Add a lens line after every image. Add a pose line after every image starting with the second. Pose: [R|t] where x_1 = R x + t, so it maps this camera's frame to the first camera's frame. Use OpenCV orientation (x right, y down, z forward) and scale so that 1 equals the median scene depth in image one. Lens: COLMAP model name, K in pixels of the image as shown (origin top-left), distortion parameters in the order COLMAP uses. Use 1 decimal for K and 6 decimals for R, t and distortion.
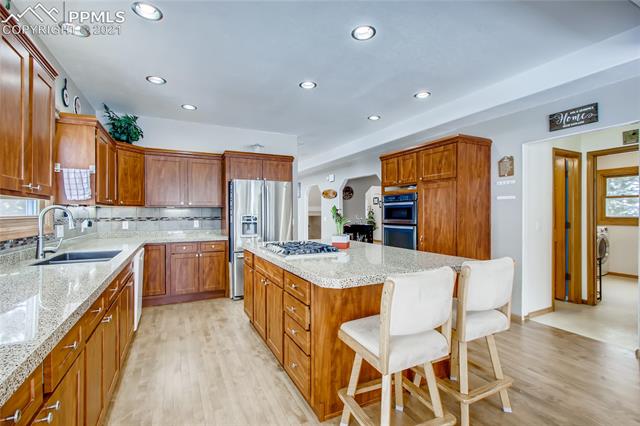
lens RADIAL K [[293.4, 0, 323.0], [0, 293.4, 212.3], [0, 0, 1]] dist [0.001767, 0.000258]
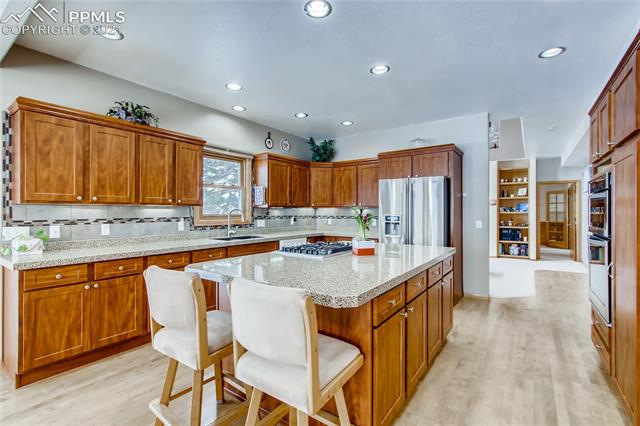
lens RADIAL K [[293.4, 0, 322.5], [0, 293.4, 212.3], [0, 0, 1]] dist [0.001767, 0.000258]
pose [[0.461288, 0.002117, -0.887248, 0.516951], [0.001994, 0.999992, 0.003423, -0.003049], [0.887248, -0.003348, 0.461280, 0.344354]]
